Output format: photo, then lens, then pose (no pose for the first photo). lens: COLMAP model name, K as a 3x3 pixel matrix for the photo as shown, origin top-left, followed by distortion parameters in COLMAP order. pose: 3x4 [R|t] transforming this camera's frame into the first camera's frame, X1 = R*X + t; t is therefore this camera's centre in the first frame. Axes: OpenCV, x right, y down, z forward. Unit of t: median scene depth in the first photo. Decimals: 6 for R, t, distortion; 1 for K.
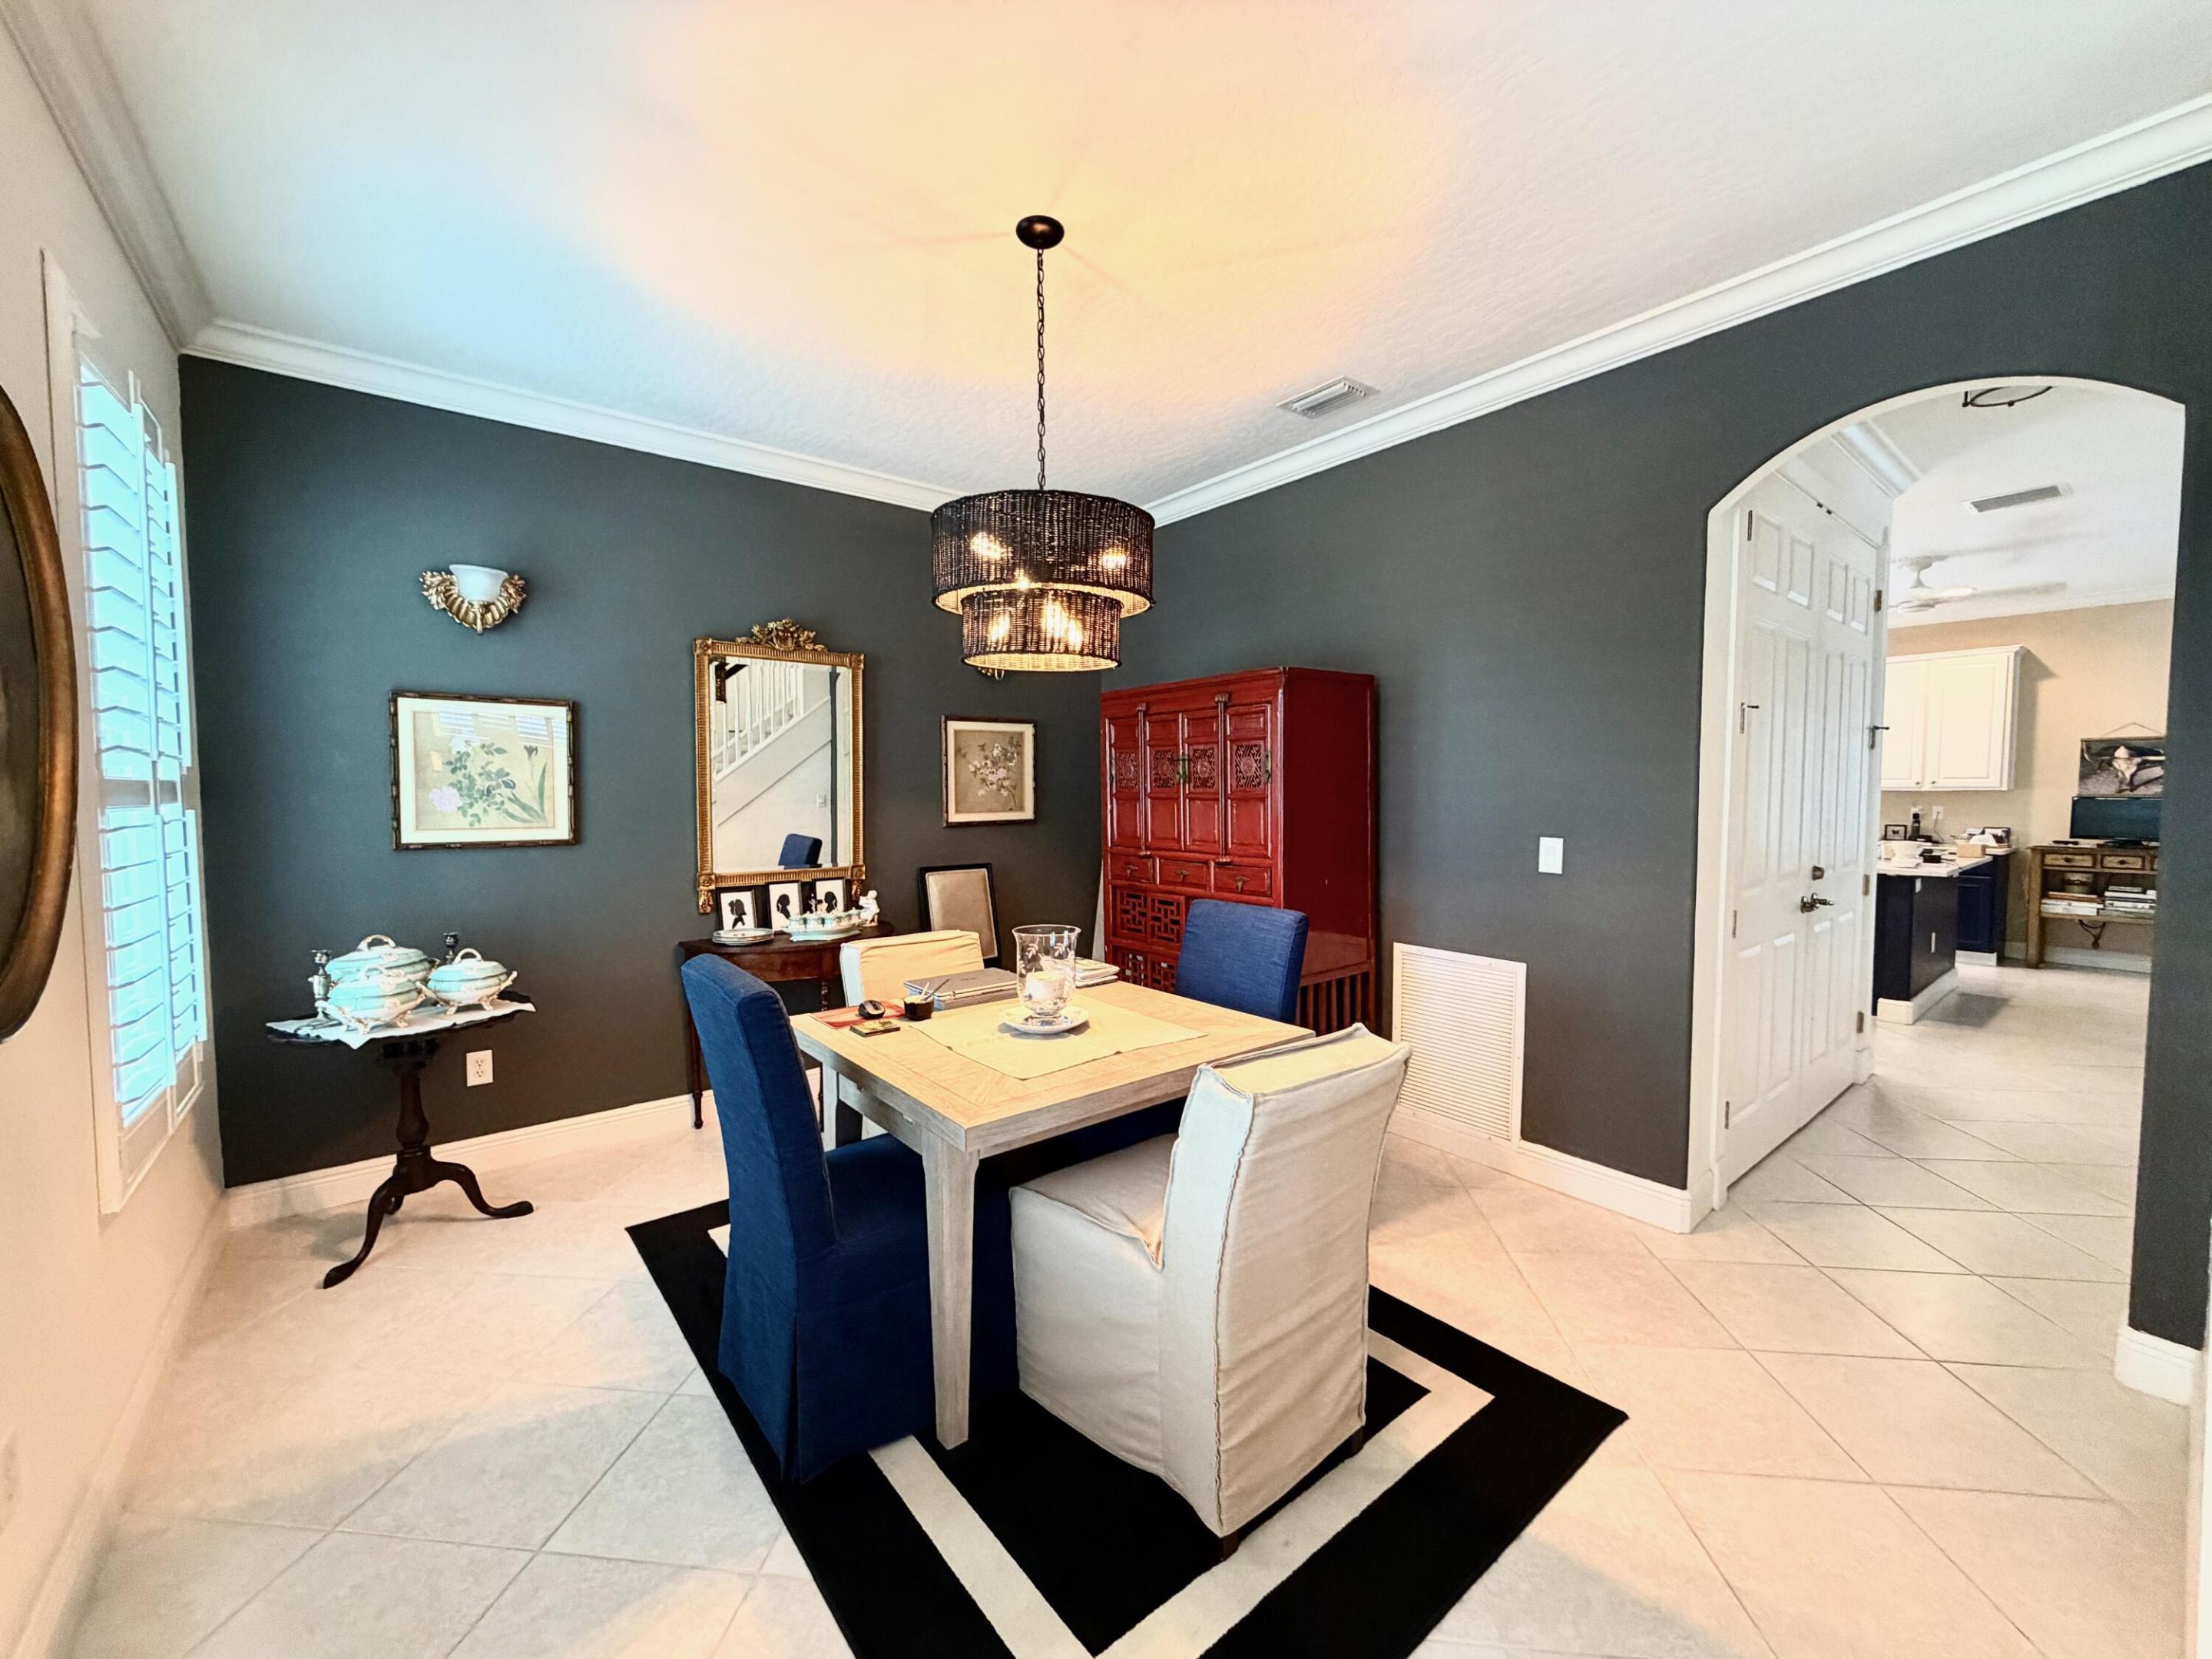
lens RADIAL K [[881.1, 0, 1094.7], [0, 881.1, 822.6], [0, 0, 1]] dist [-0.001733, 0.000373]
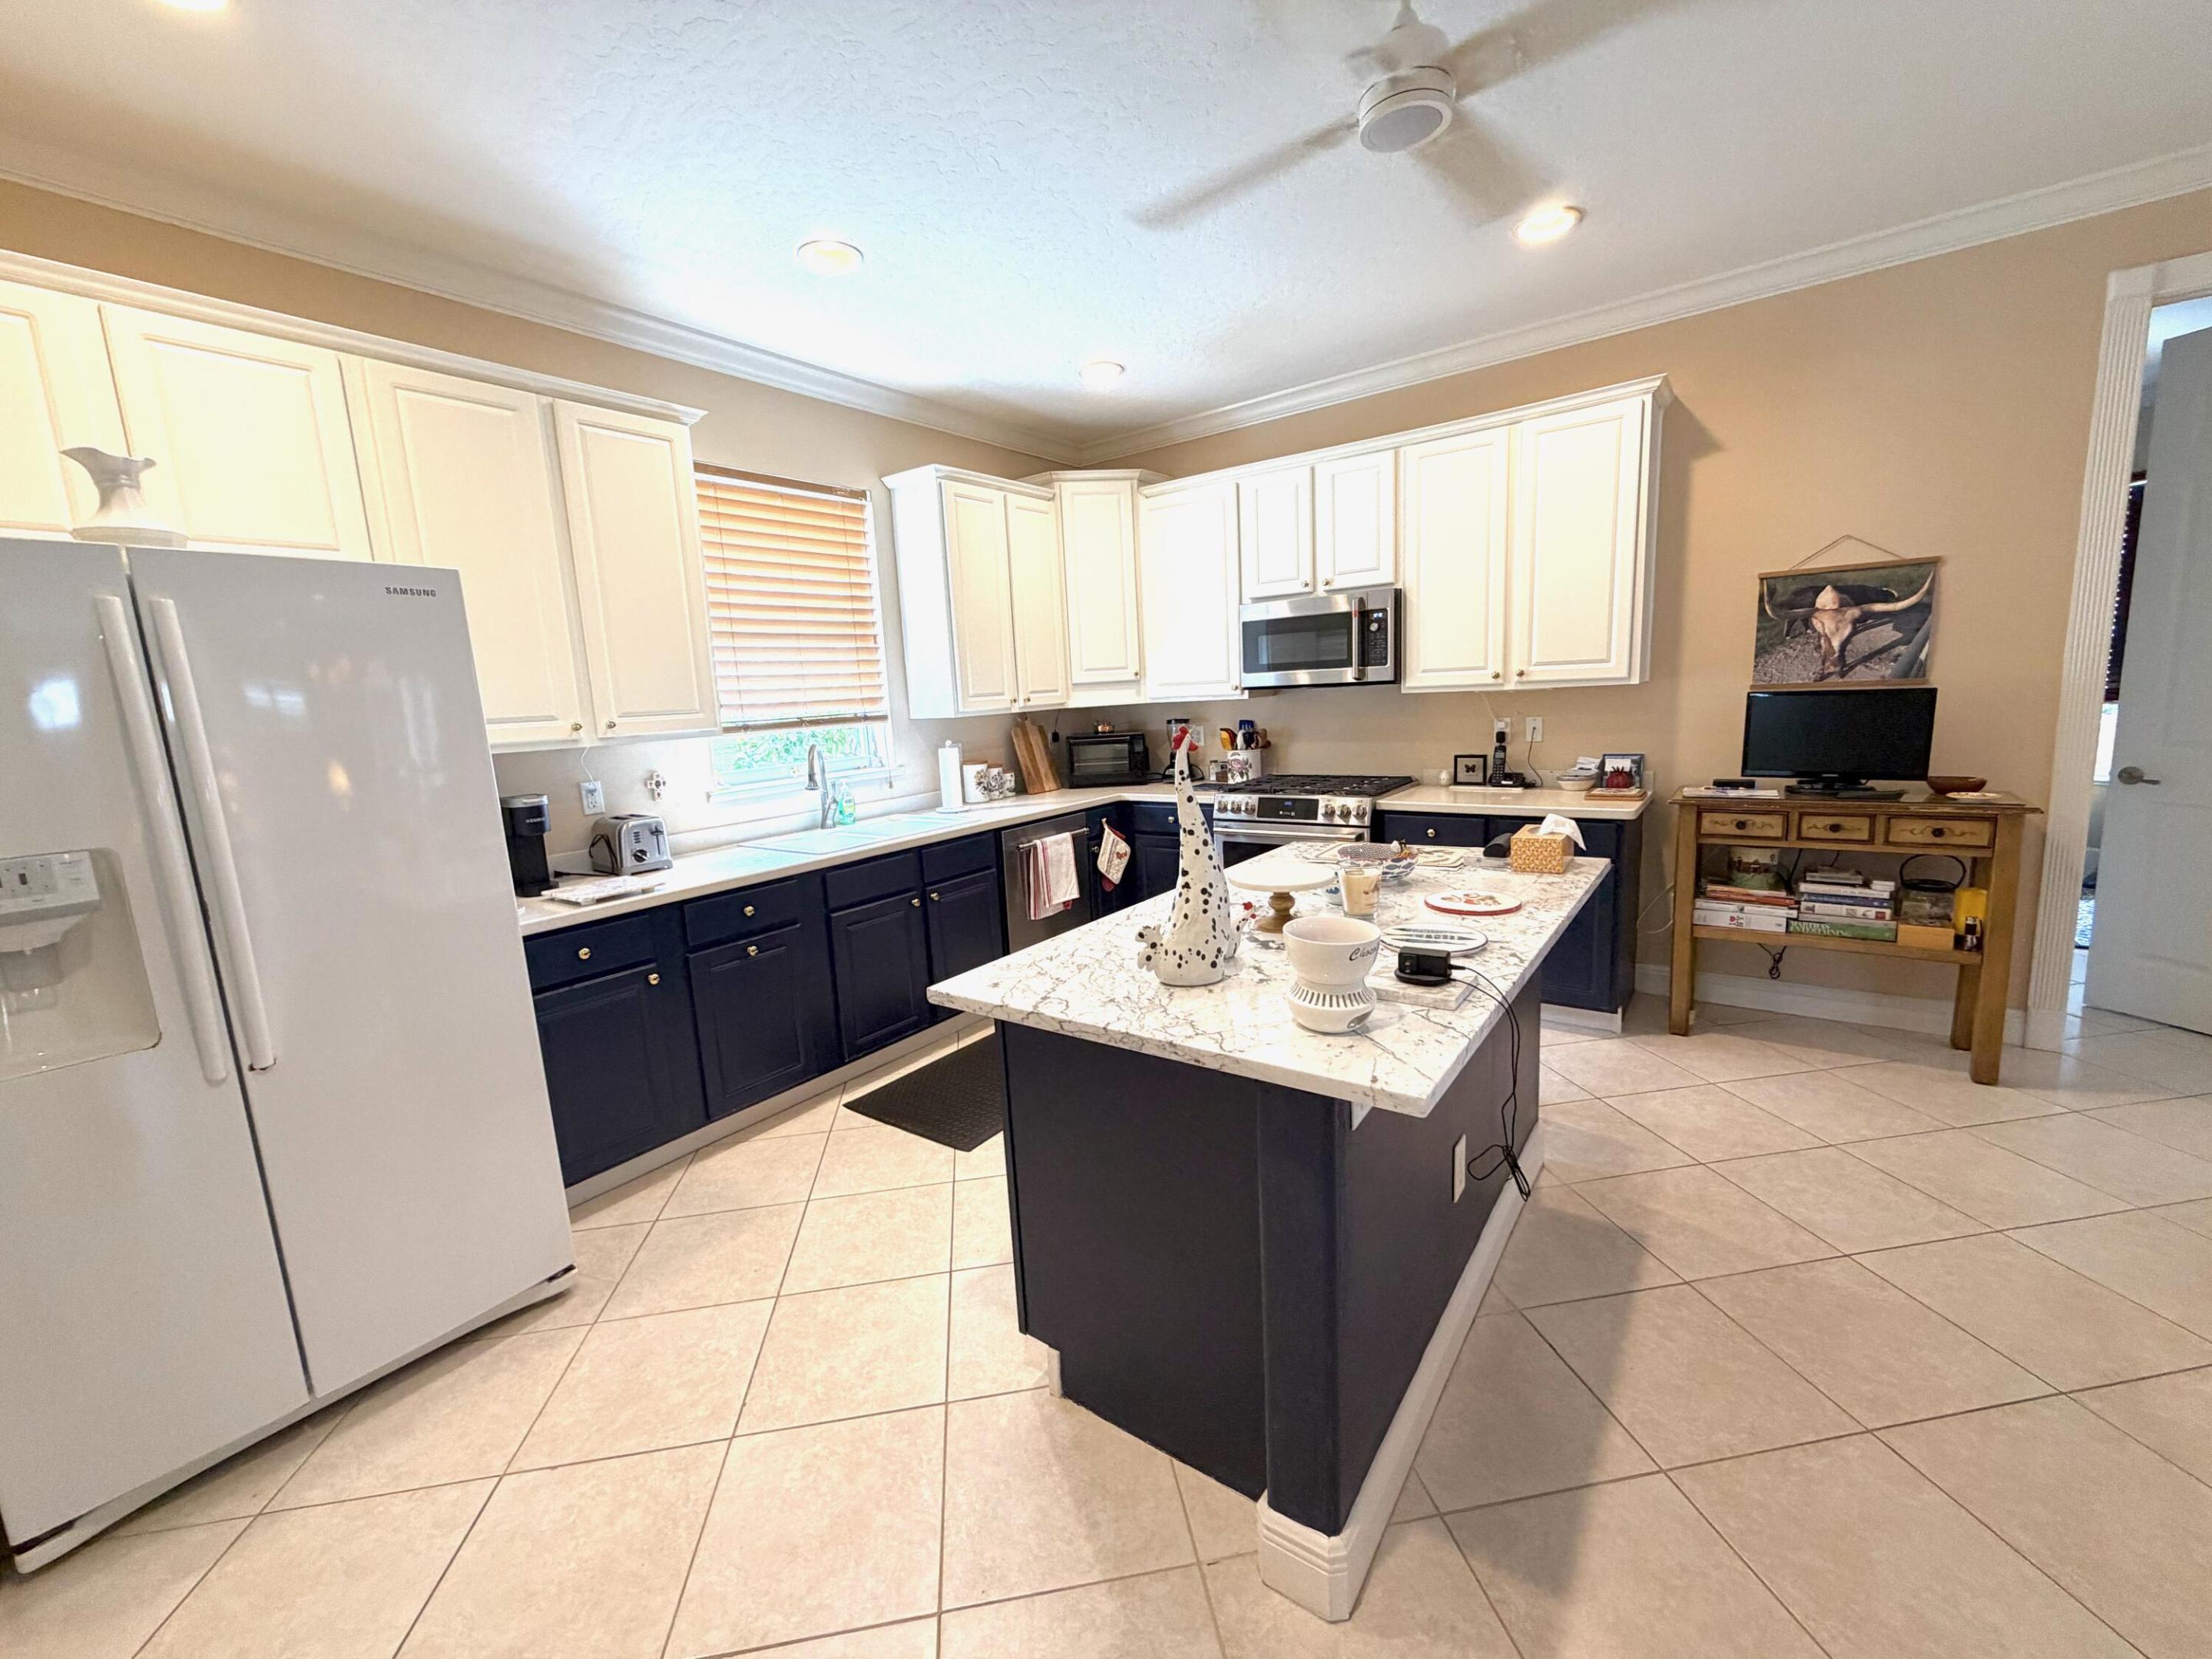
lens RADIAL K [[881.1, 0, 1095.1], [0, 881.1, 820.6], [0, 0, 1]] dist [-0.001733, 0.000373]
pose [[0.965797, -0.085032, 0.244961, 0.645496], [0.060619, 0.992565, 0.105545, -0.033116], [-0.252114, -0.087086, 0.963771, 0.624475]]
